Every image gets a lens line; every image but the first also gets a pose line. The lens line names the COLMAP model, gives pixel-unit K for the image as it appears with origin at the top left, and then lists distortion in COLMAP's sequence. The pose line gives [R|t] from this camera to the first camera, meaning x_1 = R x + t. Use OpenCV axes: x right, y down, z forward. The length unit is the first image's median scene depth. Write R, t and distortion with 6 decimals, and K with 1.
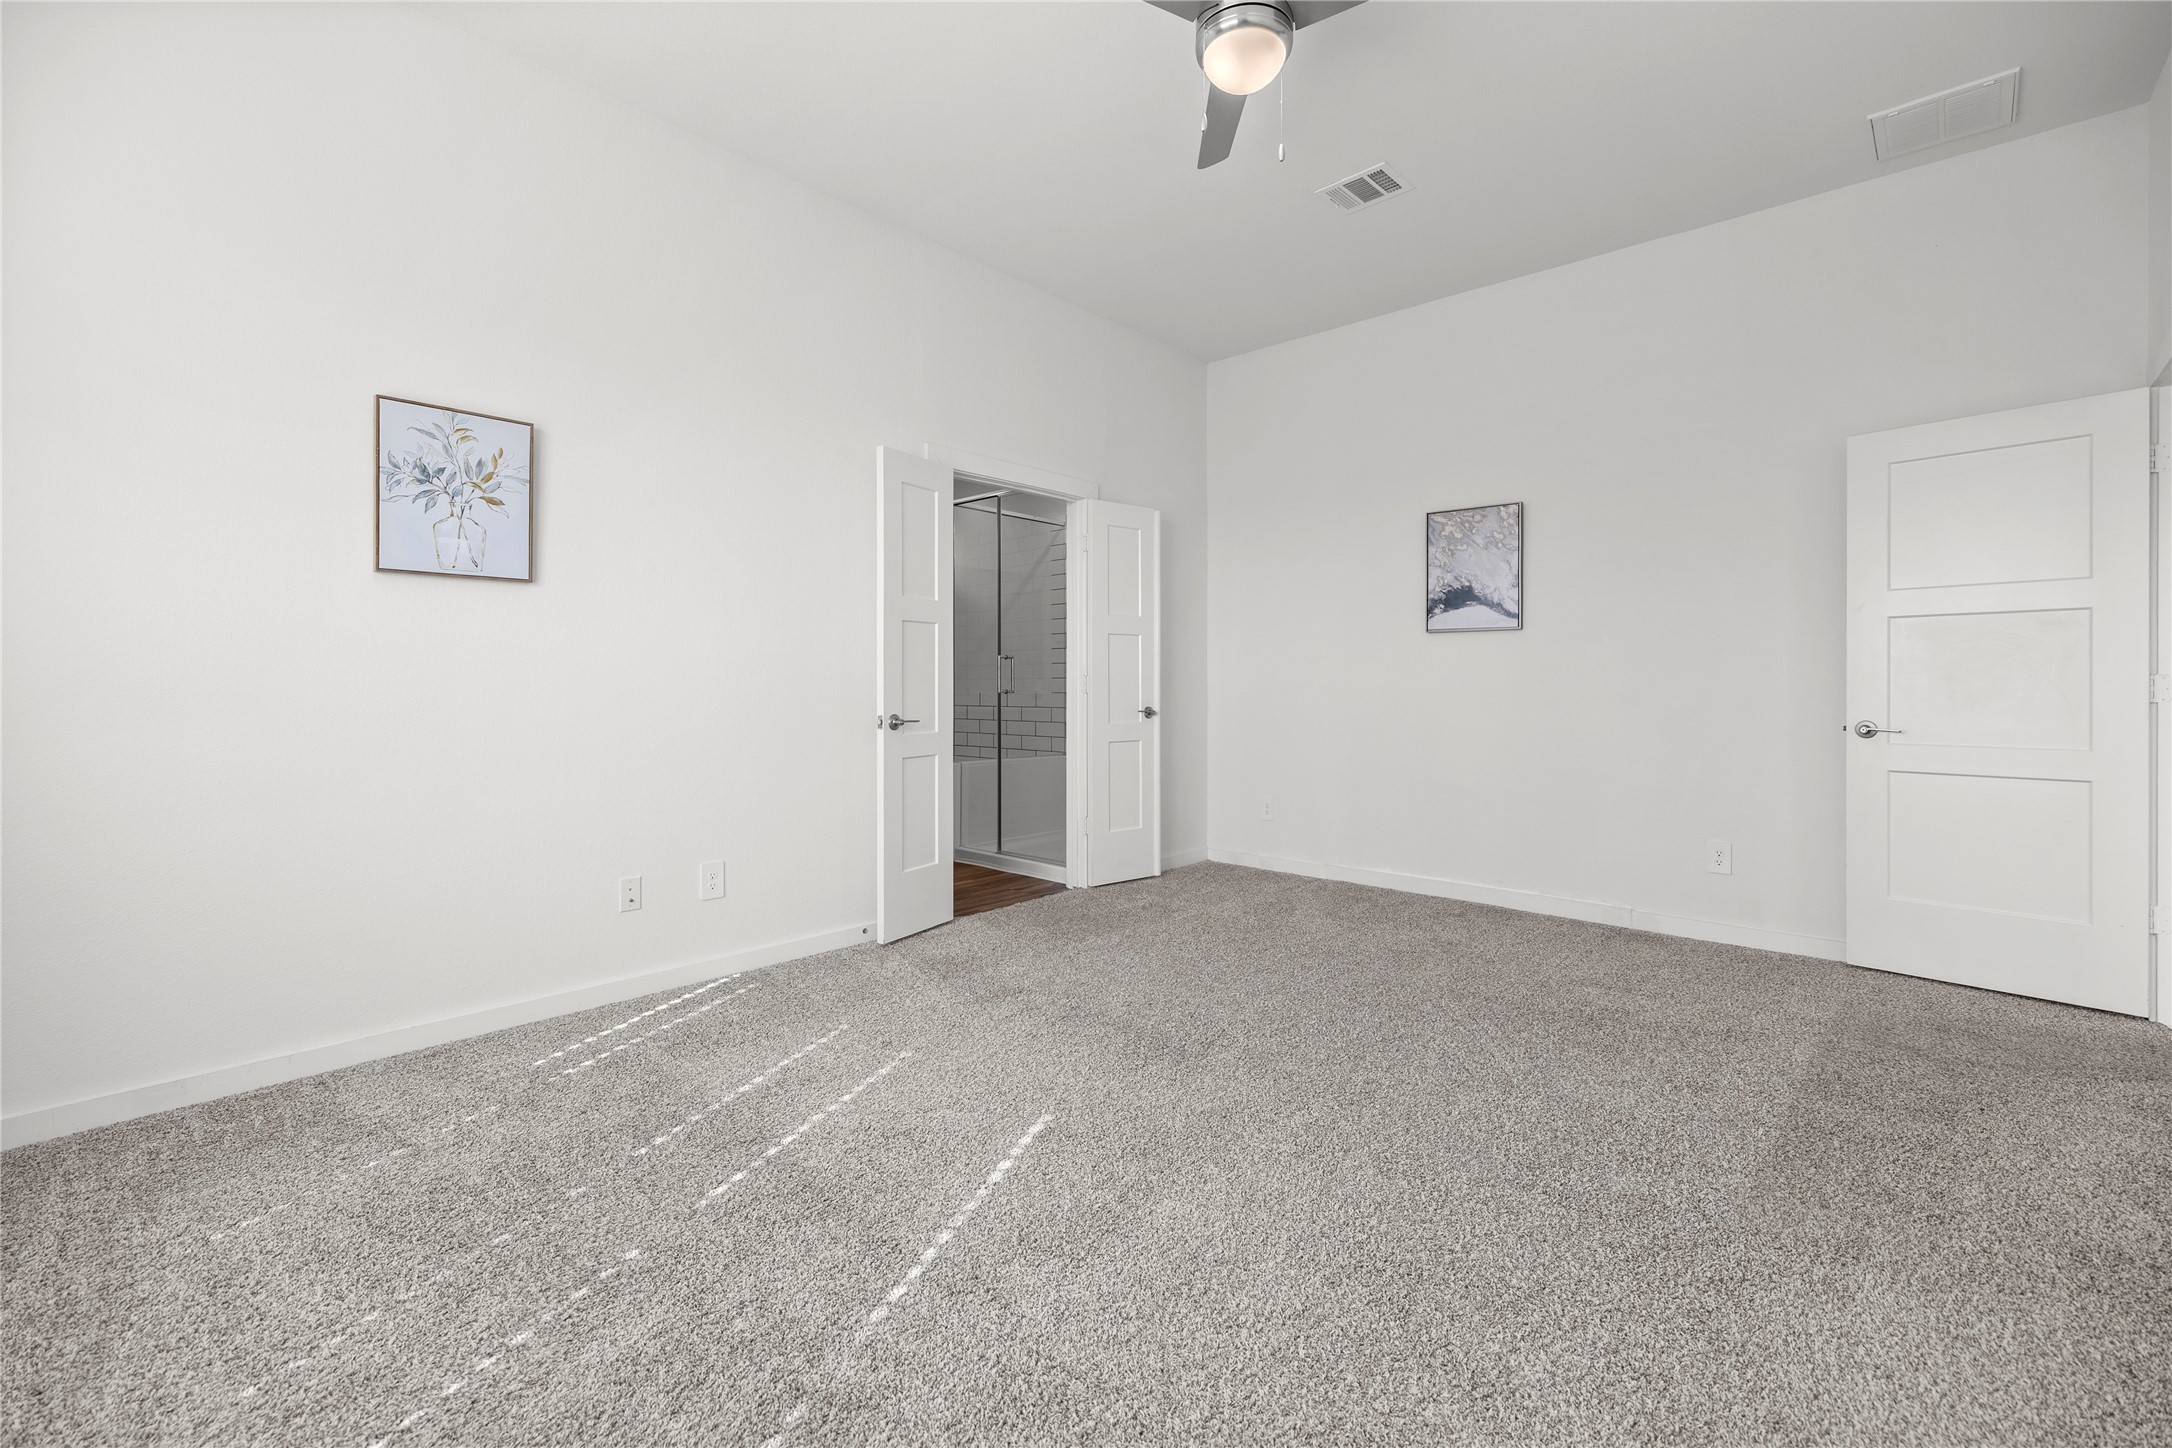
lens RADIAL K [[950.5, 0, 1088.1], [0, 950.5, 682.5], [0, 0, 1]] dist [0.032187, 0.000102]
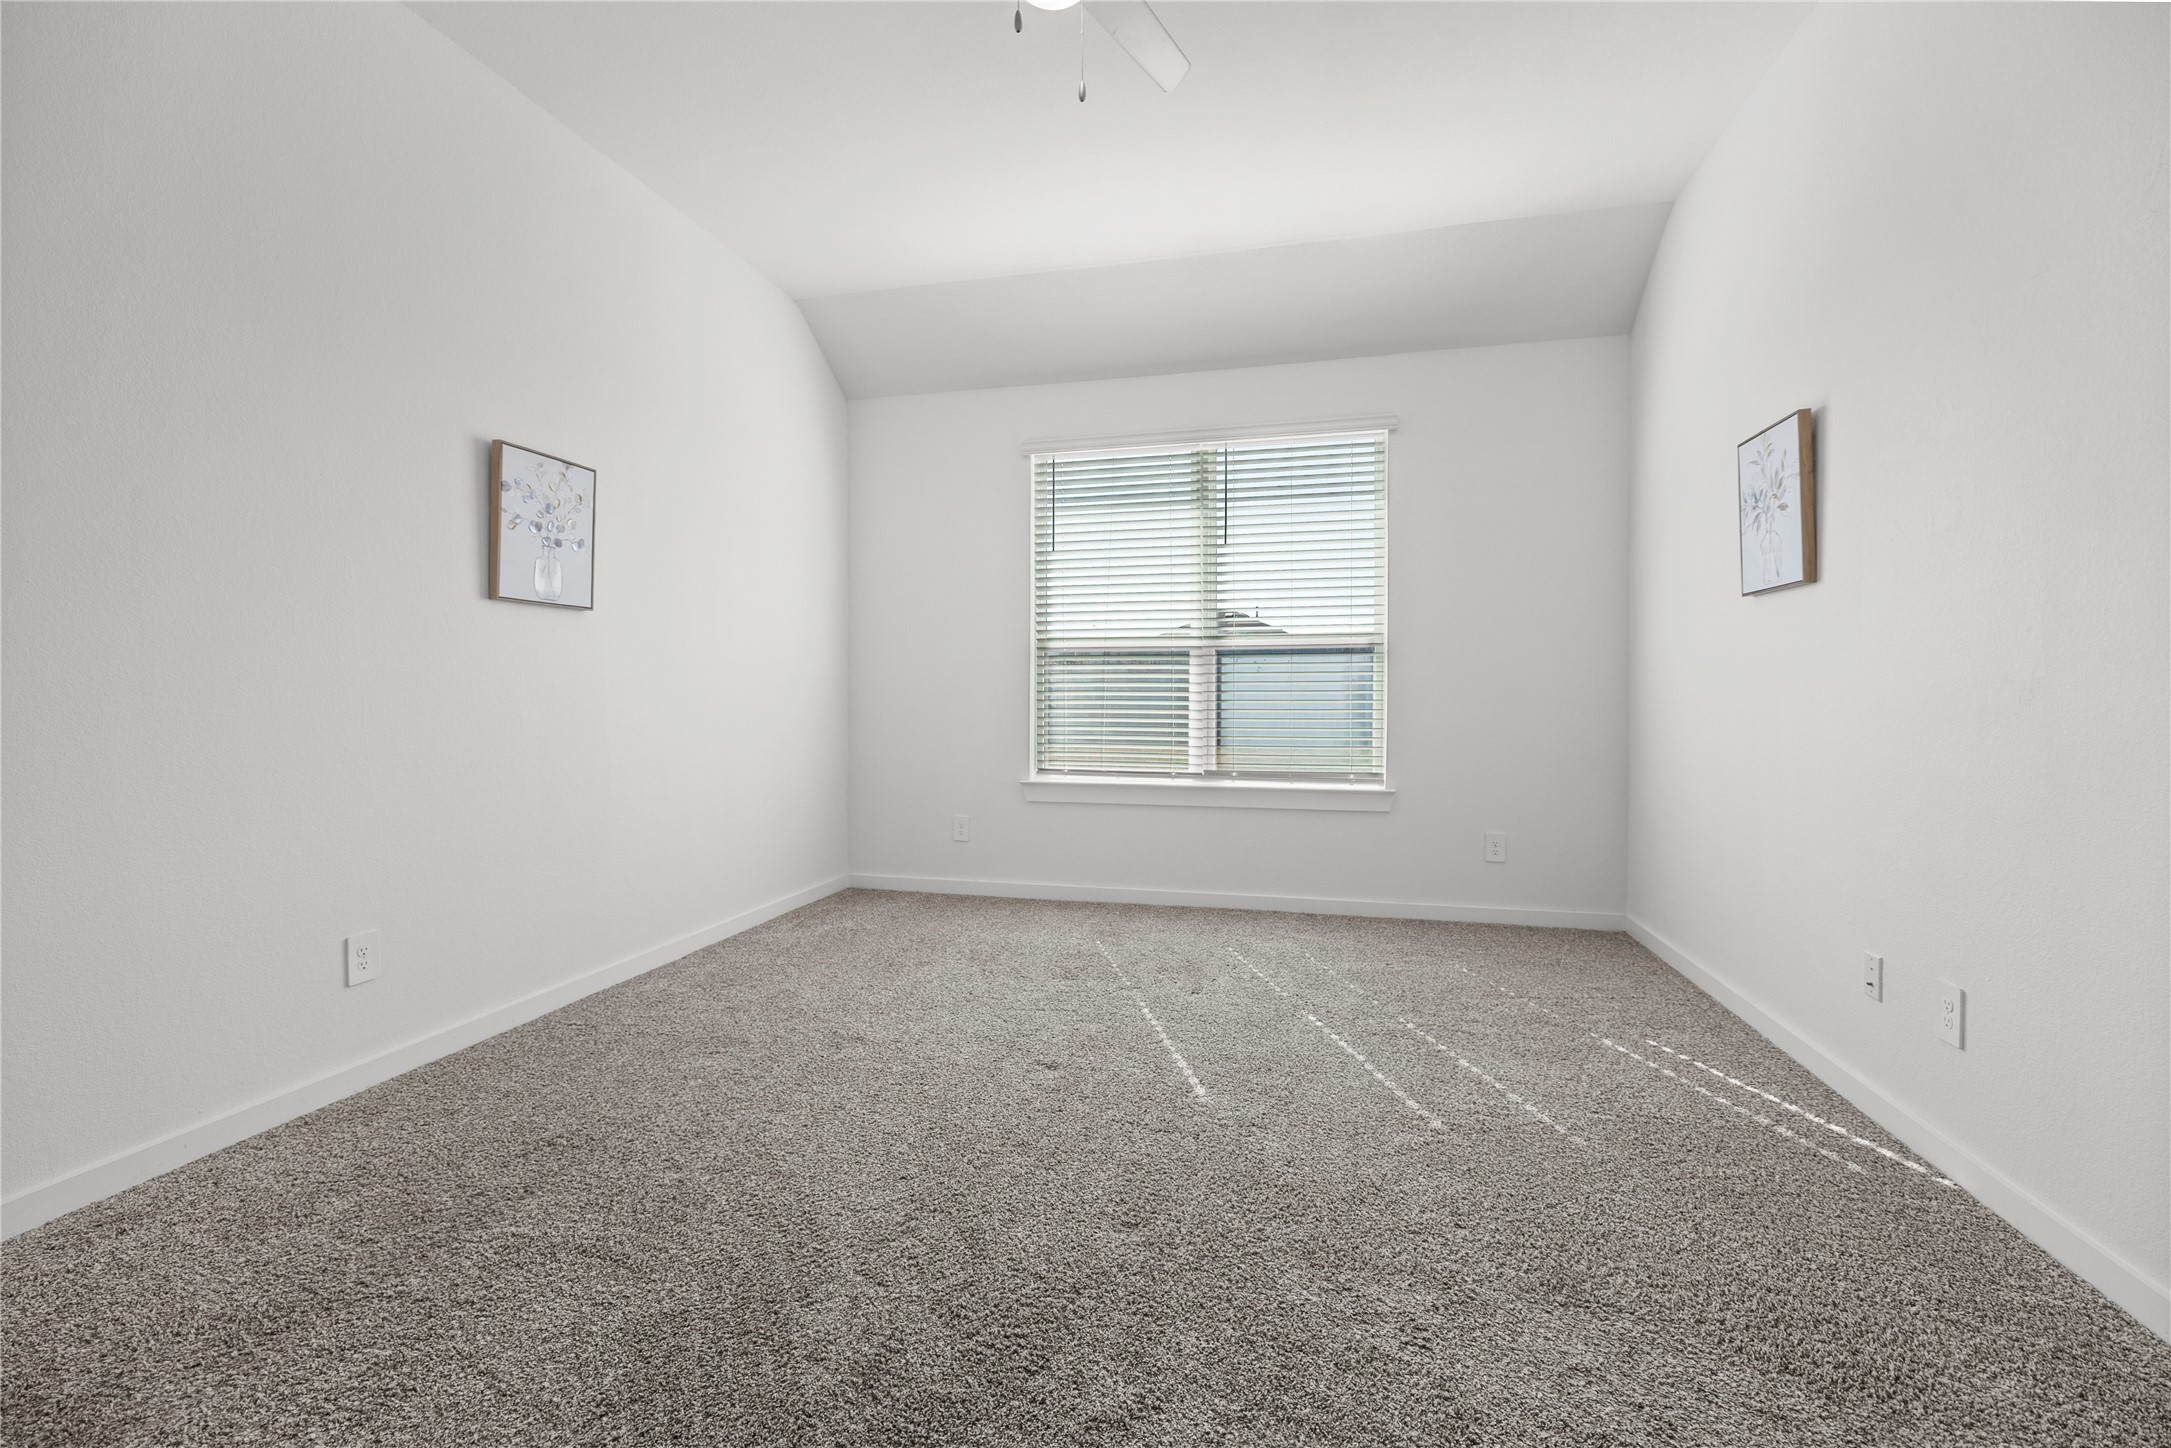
lens RADIAL K [[919.8, 0, 1085.3], [0, 919.8, 693.3], [0, 0, 1]] dist [0.000942, 0.000190]
pose [[-0.878126, -0.001823, -0.478426, 0.436681], [-0.001064, 0.999998, -0.001858, -0.000085], [0.478429, -0.001122, -0.878126, 1.413834]]
